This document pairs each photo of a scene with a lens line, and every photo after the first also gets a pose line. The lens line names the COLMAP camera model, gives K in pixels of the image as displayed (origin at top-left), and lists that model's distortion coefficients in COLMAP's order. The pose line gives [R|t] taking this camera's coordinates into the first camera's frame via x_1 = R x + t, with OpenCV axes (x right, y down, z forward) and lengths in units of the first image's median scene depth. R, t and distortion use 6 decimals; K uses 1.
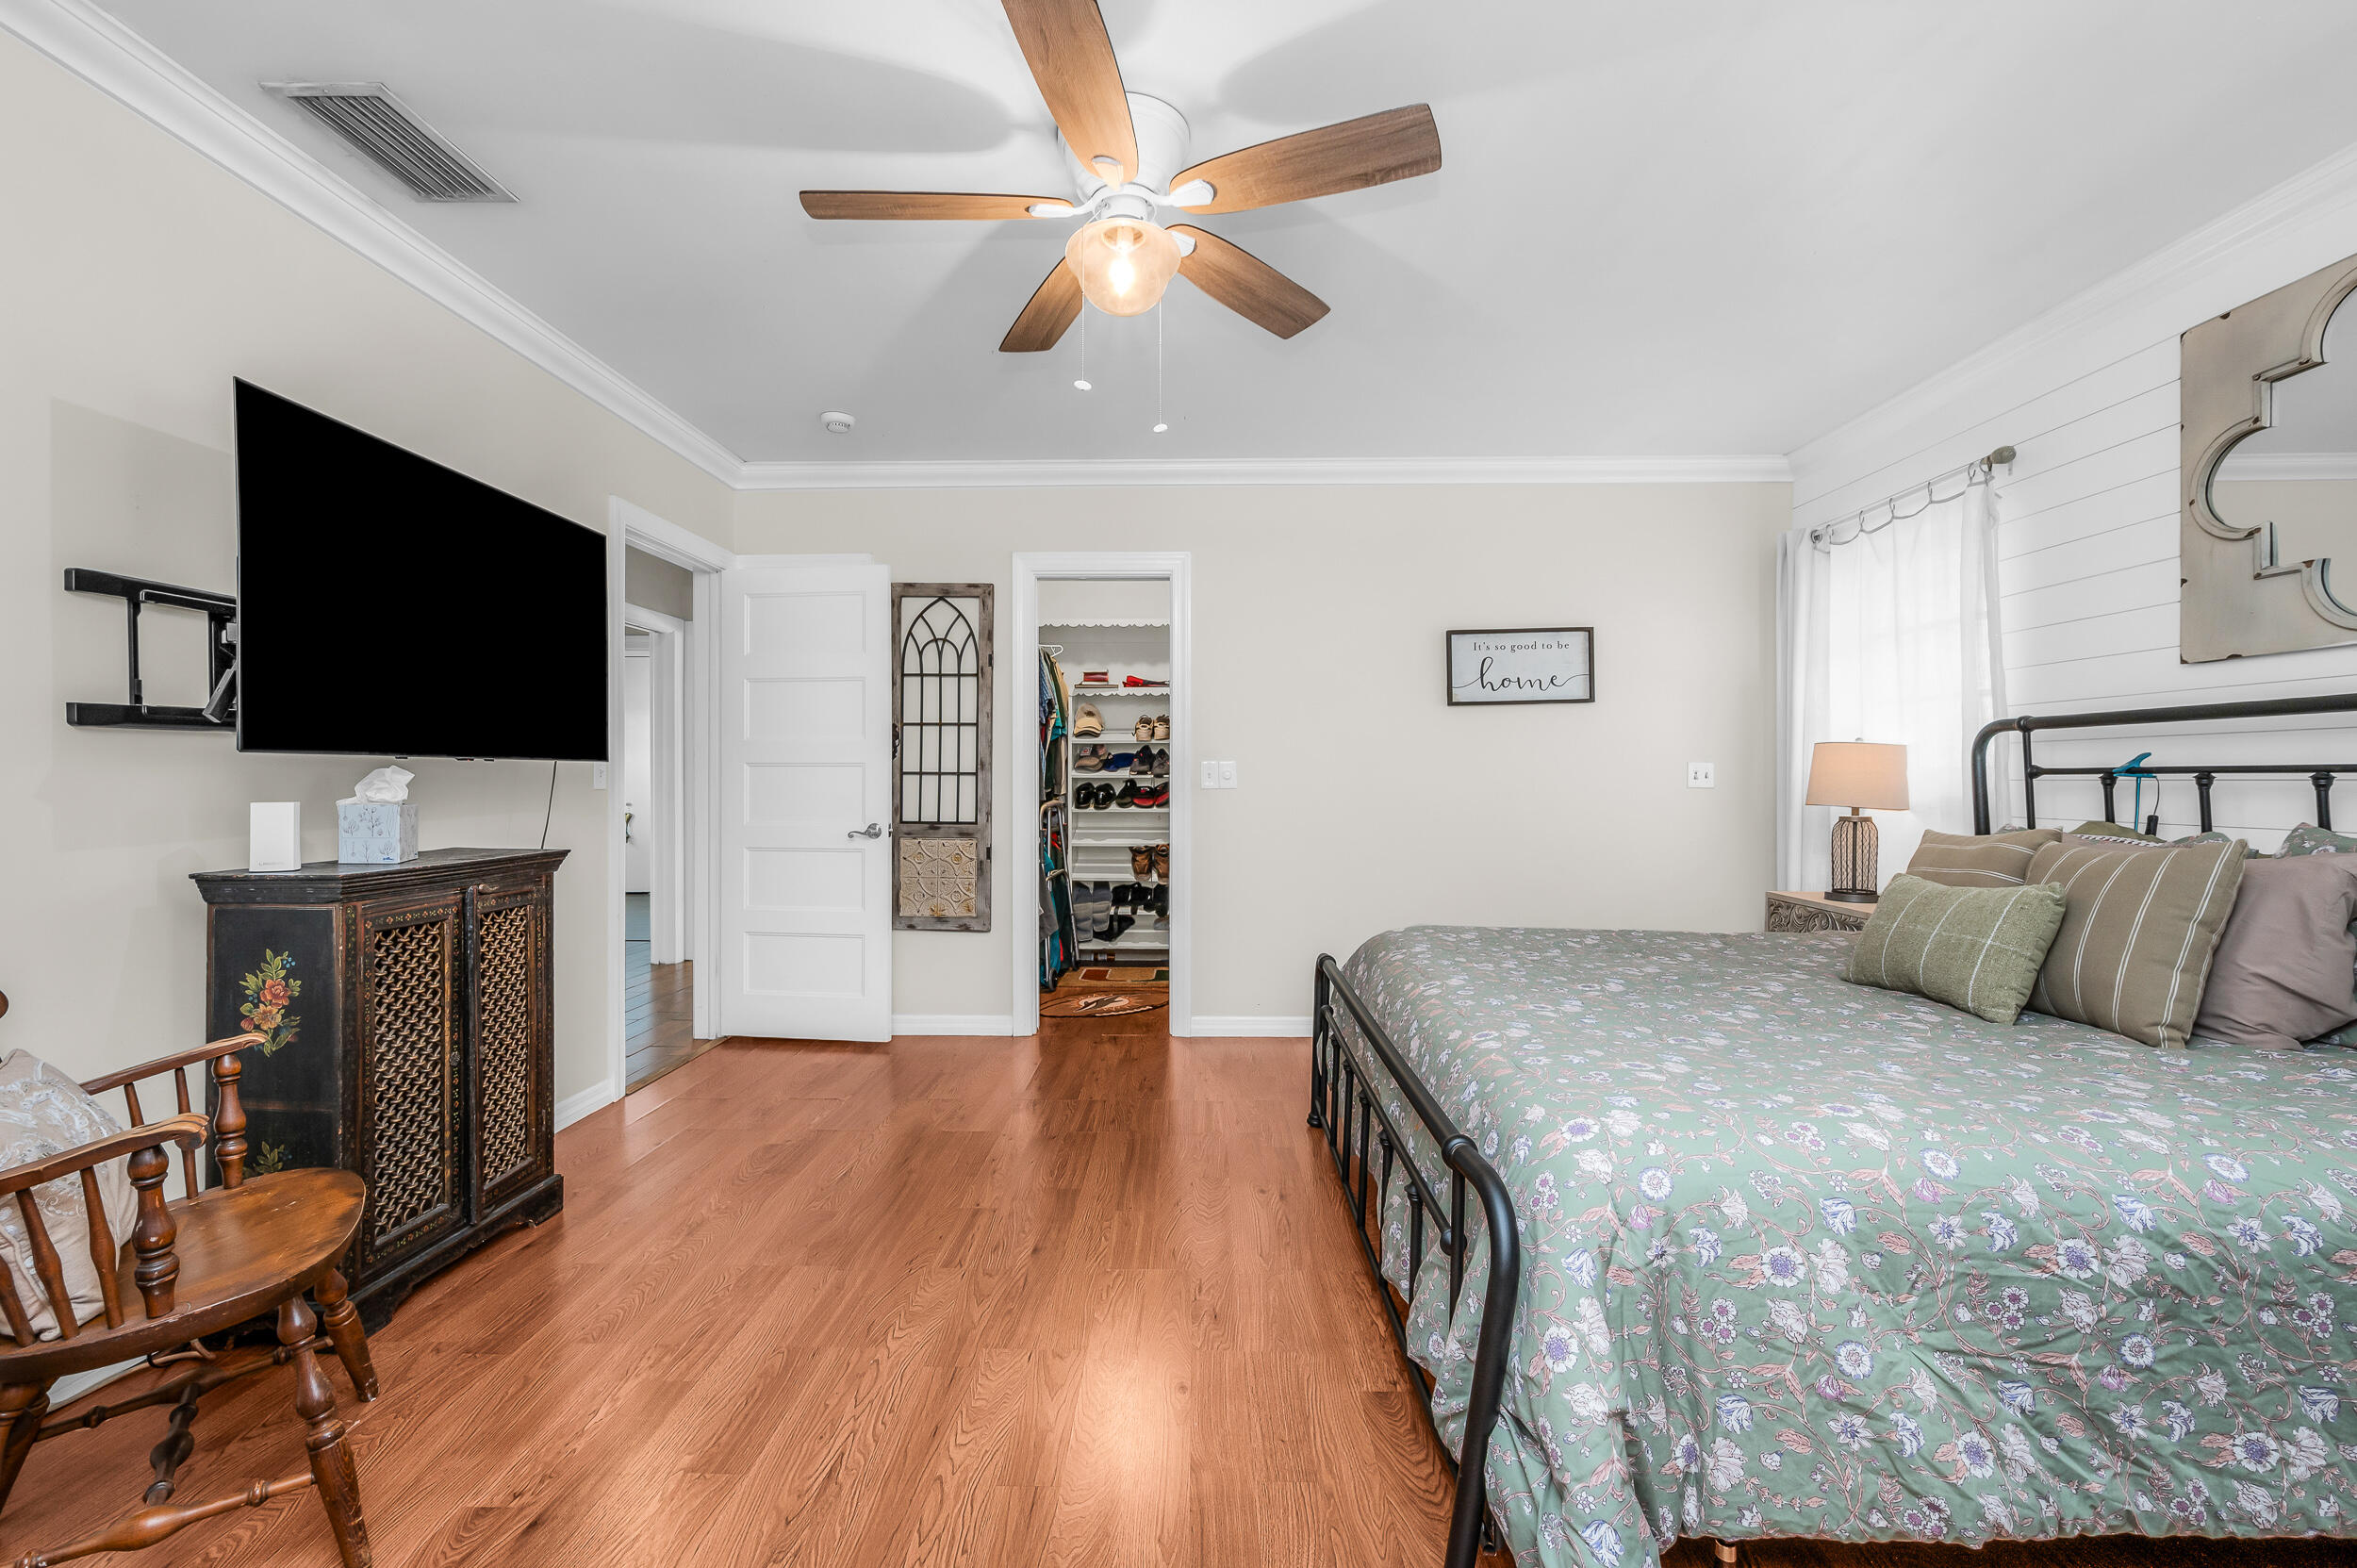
lens RADIAL K [[993.1, 0, 1184.2], [0, 993.1, 779.9], [0, 0, 1]] dist [0.001576, 0.000085]
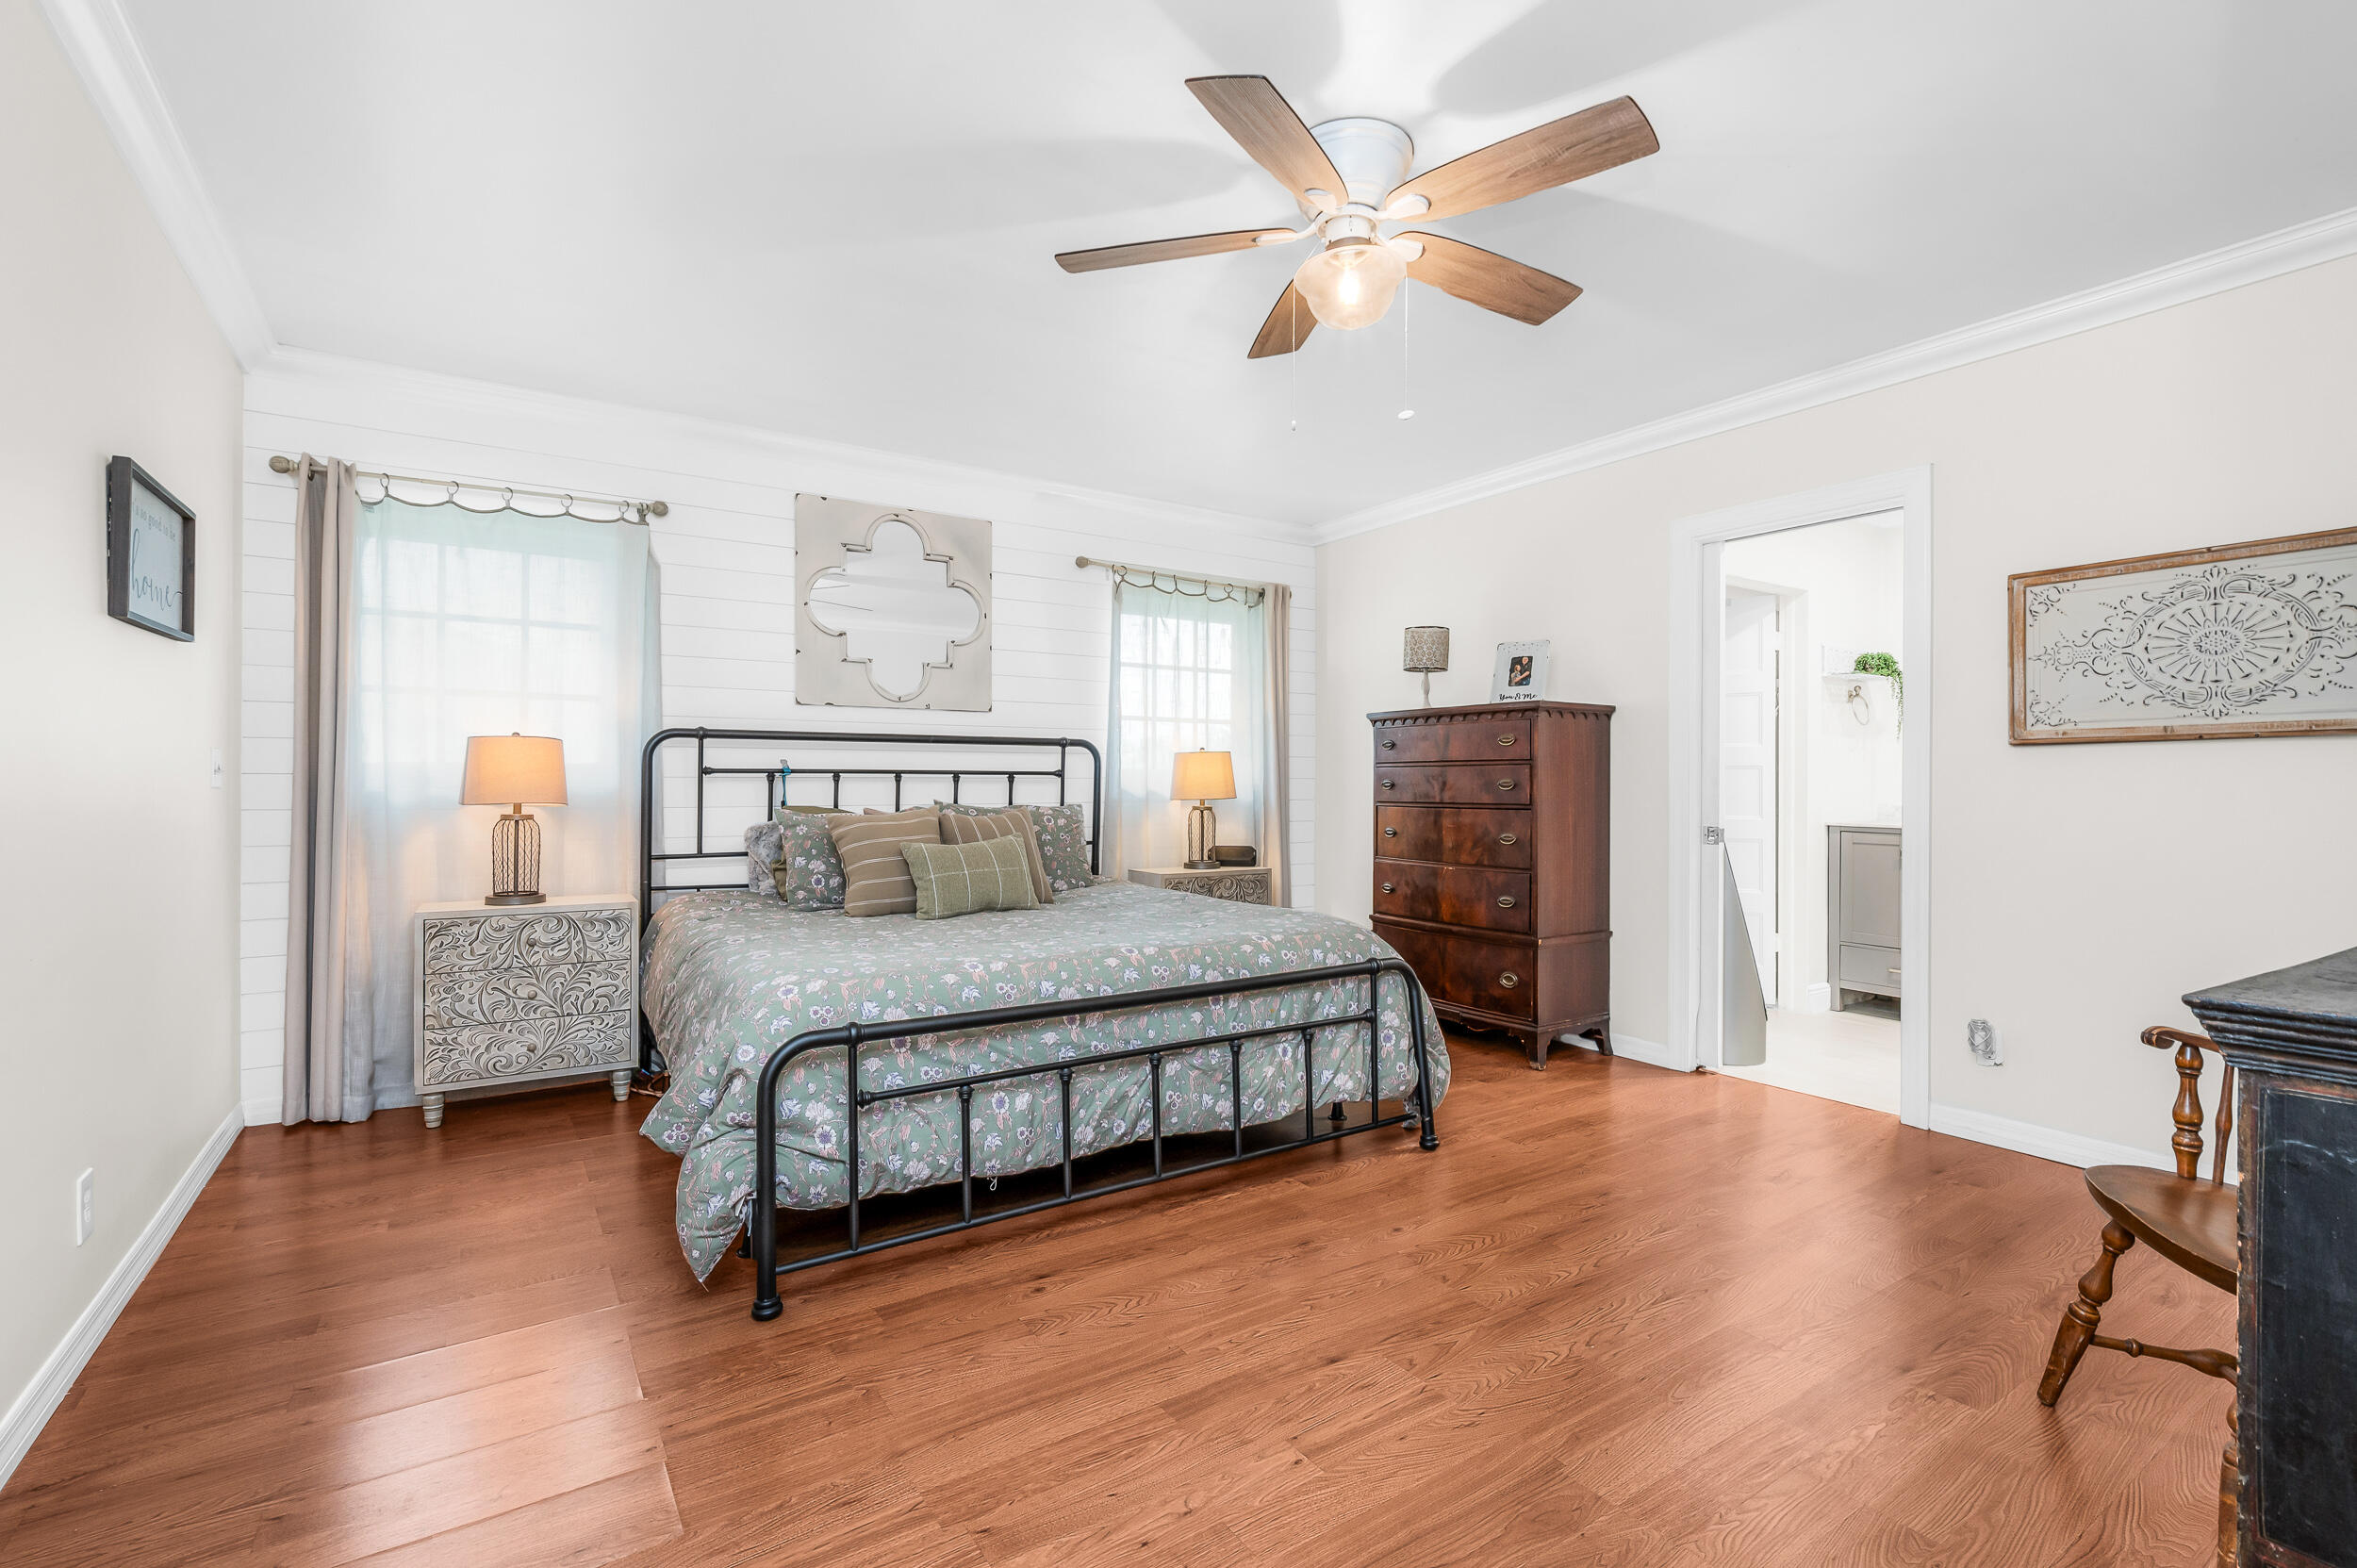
lens RADIAL K [[1069.1, 0, 1166.5], [0, 1069.1, 782.2], [0, 0, 1]] dist [0.000998, -0.000057]
pose [[-0.560245, 0.001531, 0.828326, -0.512520], [0.000049, 0.999998, -0.001816, 0.007509], [-0.828327, -0.000977, -0.560244, 1.039908]]
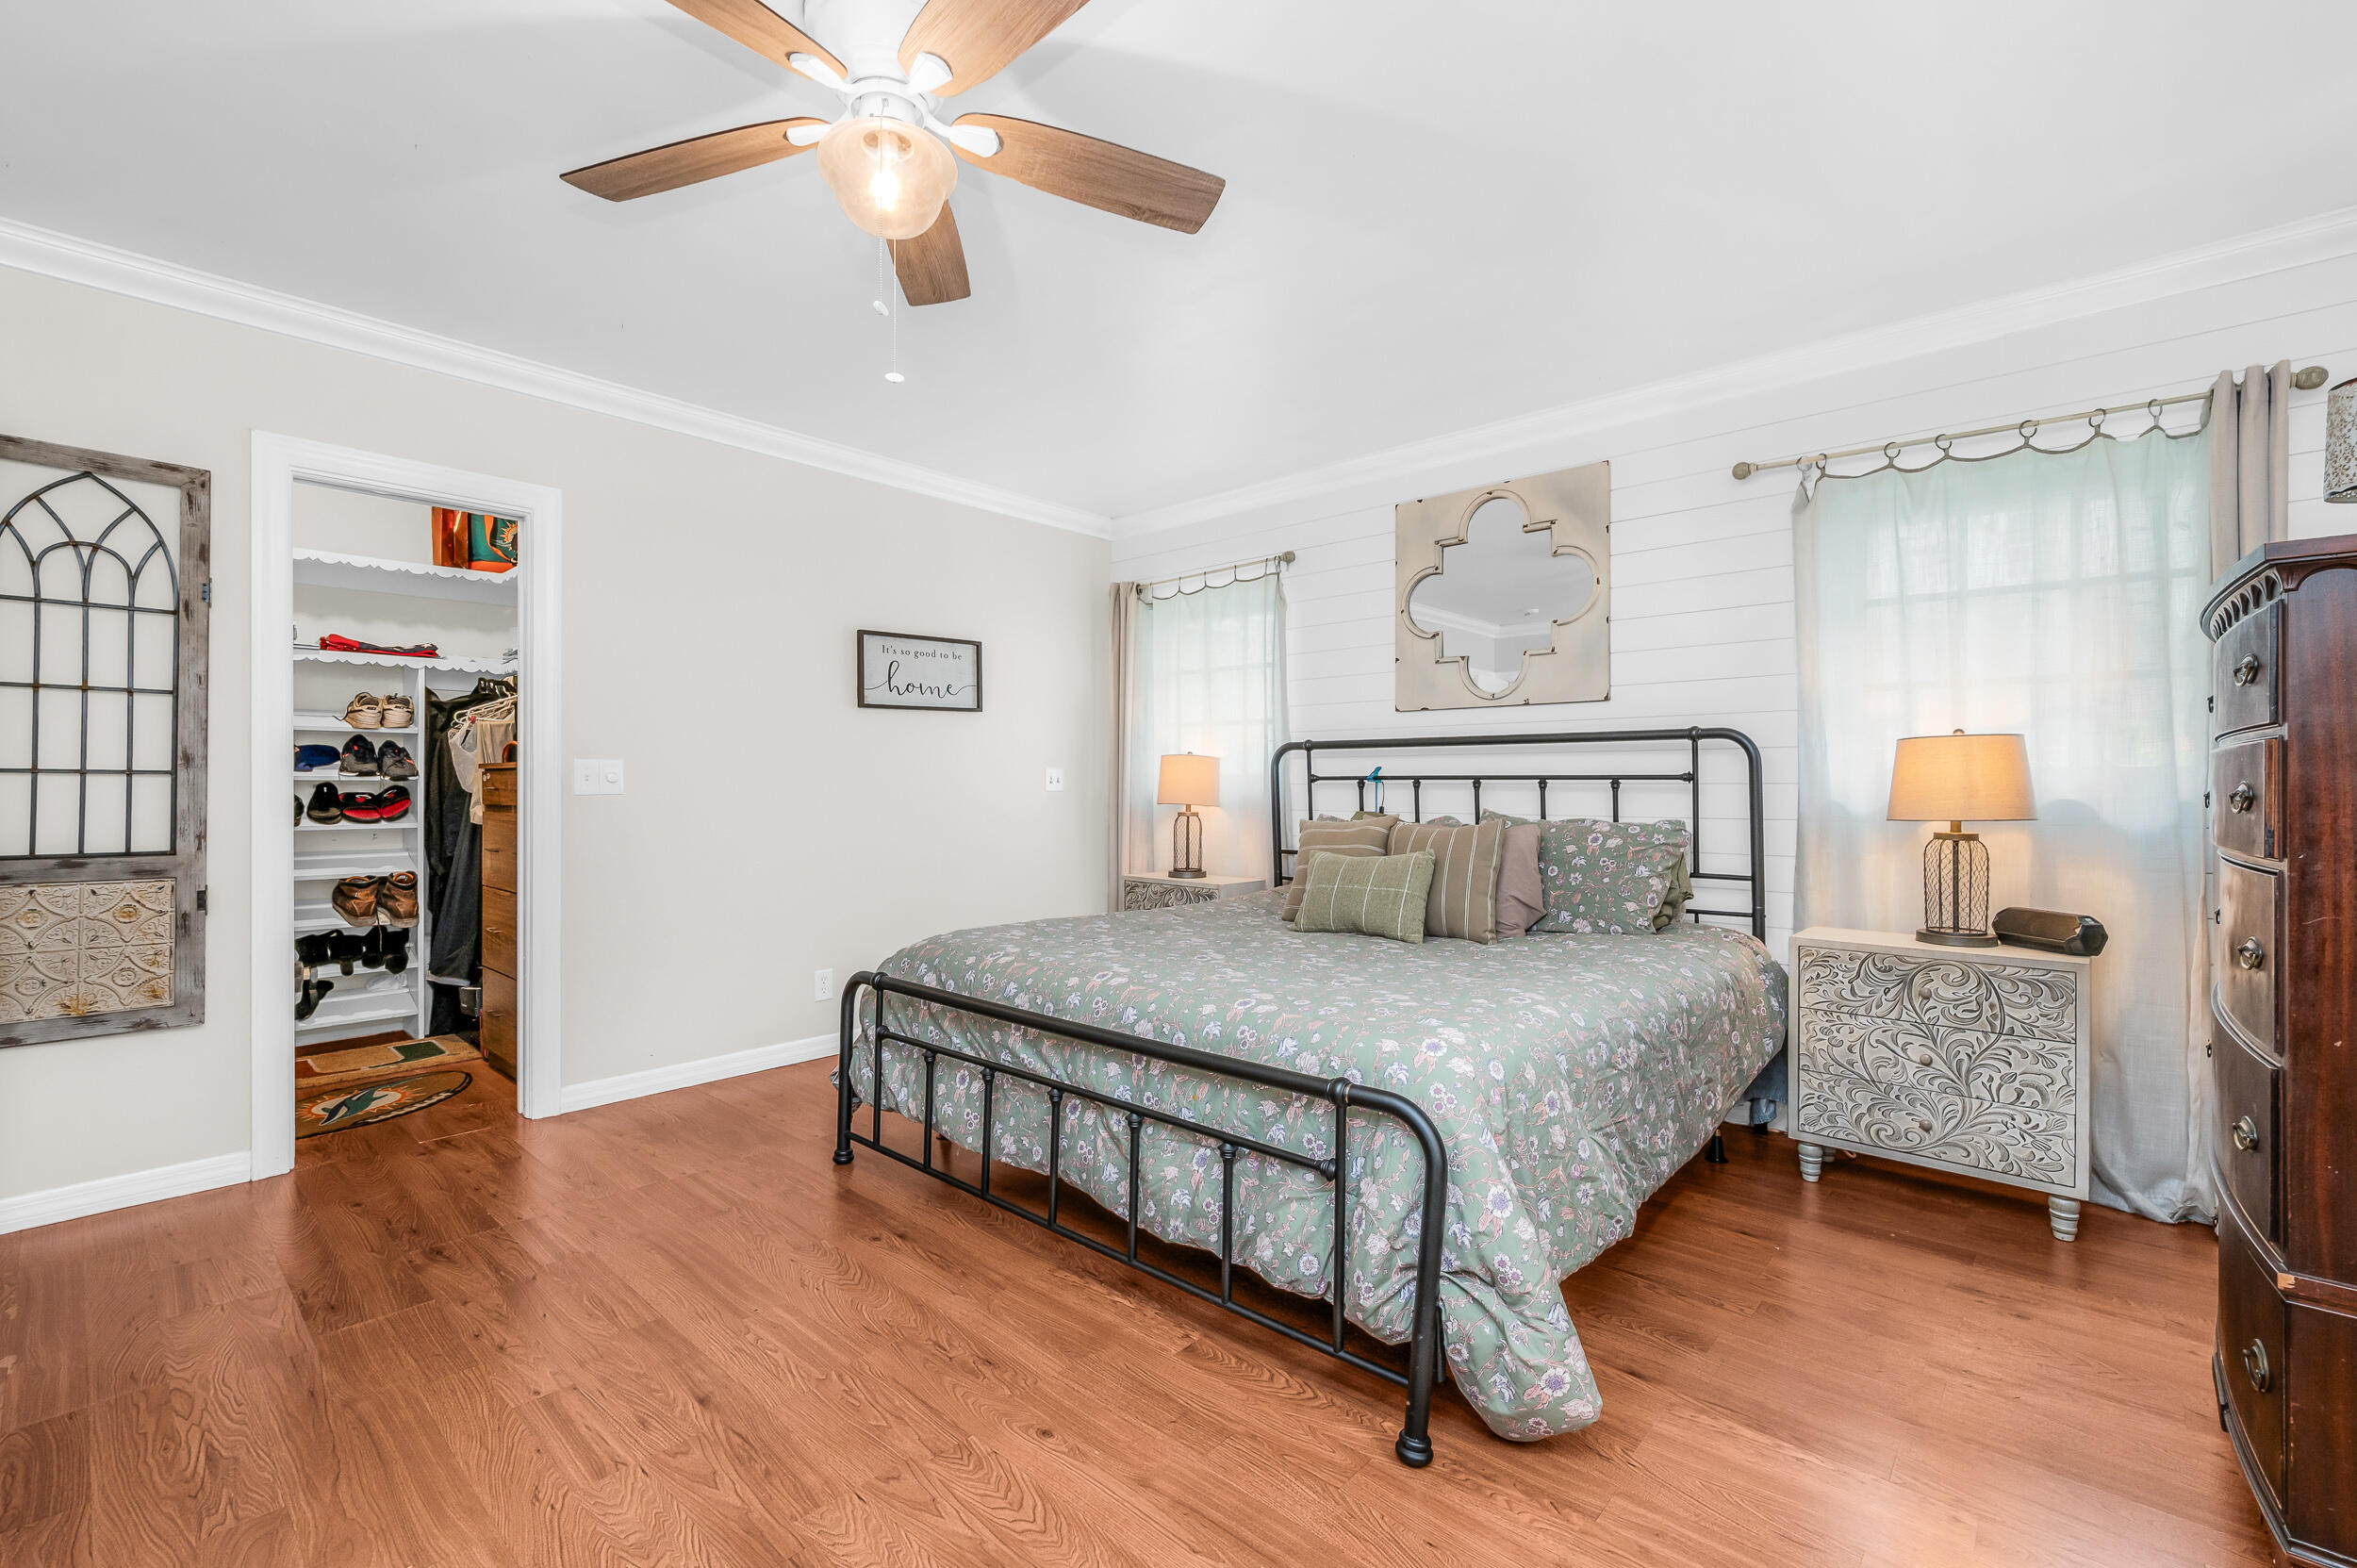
lens RADIAL K [[1006.0, 0, 1170.3], [0, 1006.0, 785.8], [0, 0, 1]] dist [0.002442, 0.000477]
pose [[0.660718, -0.000621, 0.750634, -0.321341], [-0.000340, 0.999999, 0.001126, 0.001049], [-0.750634, -0.000999, 0.660717, 0.145238]]
